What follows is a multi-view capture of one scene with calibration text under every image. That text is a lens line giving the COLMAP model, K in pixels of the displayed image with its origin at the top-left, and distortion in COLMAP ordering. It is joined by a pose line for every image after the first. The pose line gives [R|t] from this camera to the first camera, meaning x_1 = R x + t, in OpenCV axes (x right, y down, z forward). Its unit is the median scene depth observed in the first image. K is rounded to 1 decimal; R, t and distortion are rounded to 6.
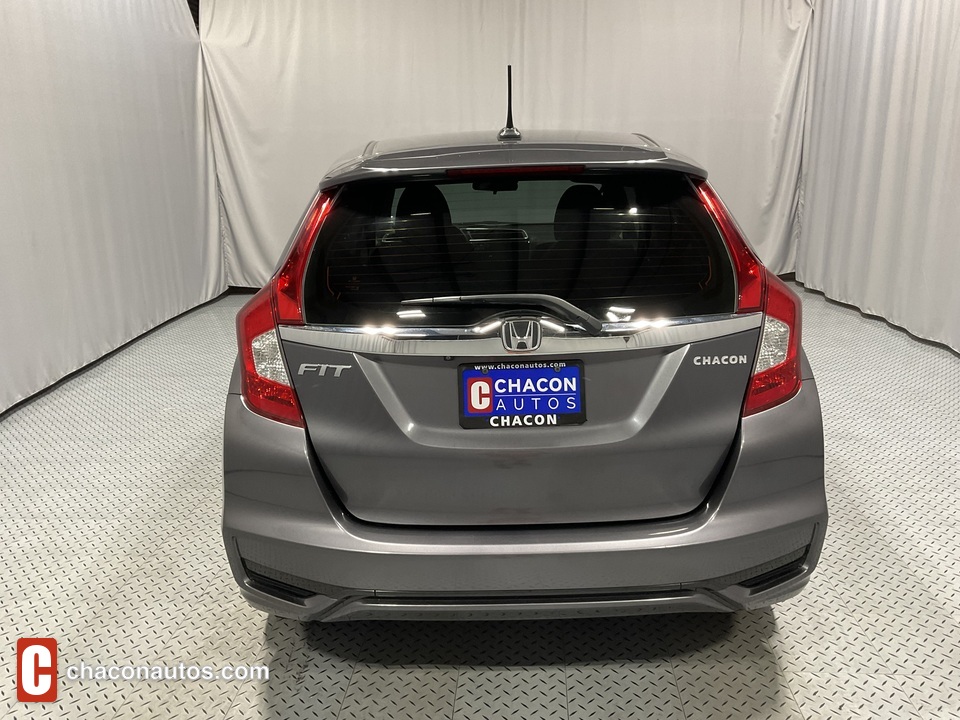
lens RADIAL K [[800.9, 0, 475.6], [0, 800.9, 356.5], [0, 0, 1]] dist [0.043137, -0.051115]
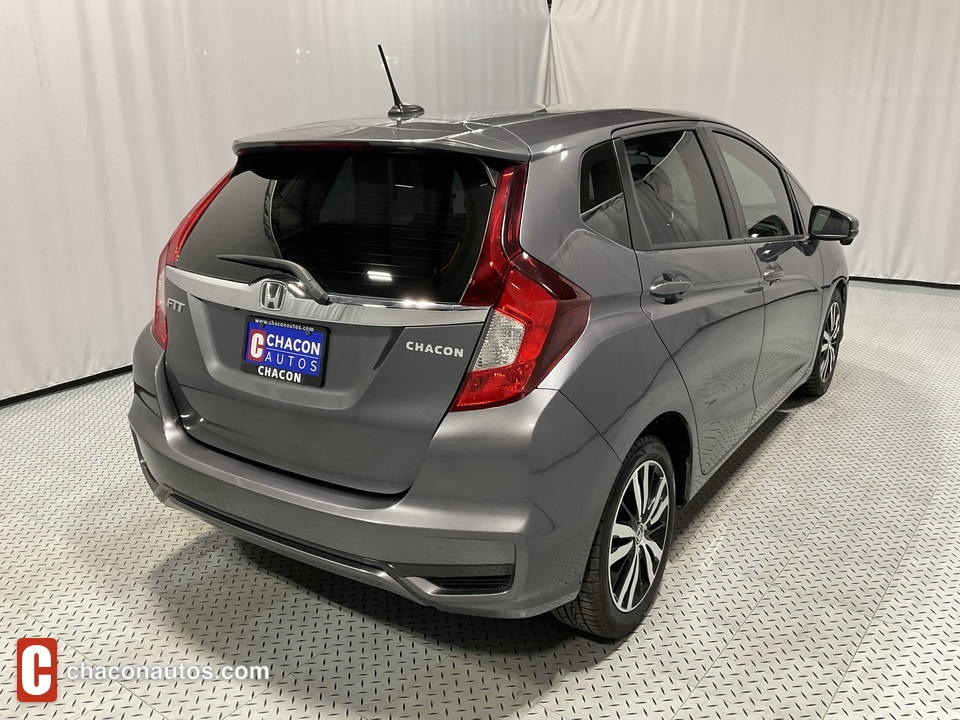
lens RADIAL K [[800.9, 0, 481.2], [0, 800.9, 363.0], [0, 0, 1]] dist [0.043137, -0.051115]
pose [[0.833877, 0.170129, -0.525076, 0.867325], [-0.148335, 0.985389, 0.083703, -0.068794], [0.531645, 0.008089, 0.846929, 0.210114]]
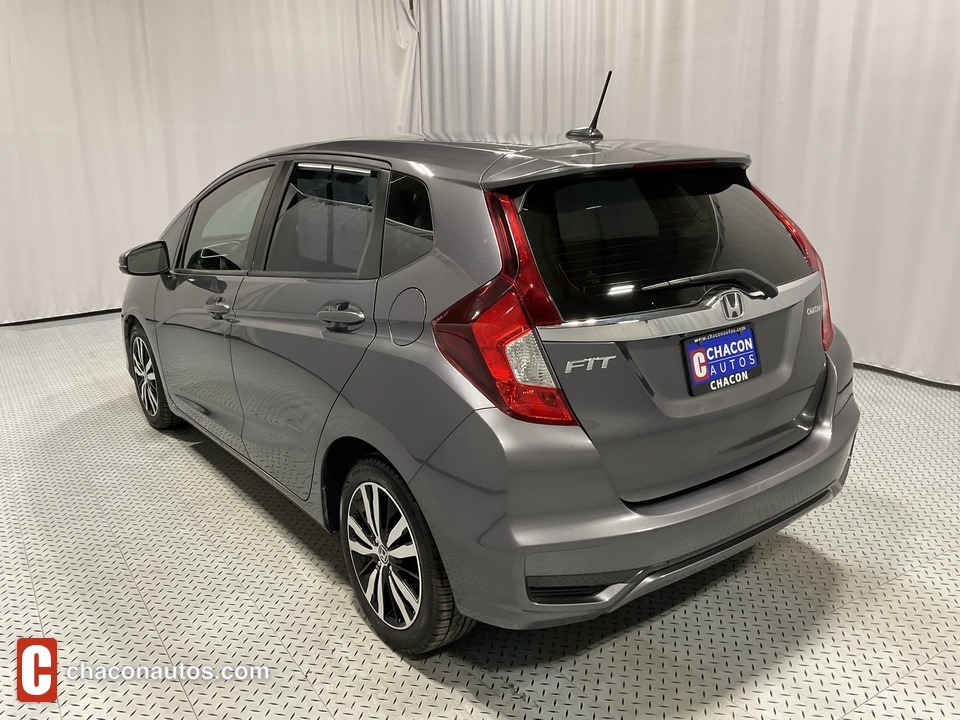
lens RADIAL K [[800.9, 0, 479.2], [0, 800.9, 363.9], [0, 0, 1]] dist [0.043137, -0.051115]
pose [[0.804963, -0.152083, 0.573502, -0.885794], [0.155032, 0.986924, 0.044113, -0.050089], [-0.572712, 0.053401, 0.818015, 0.258824]]
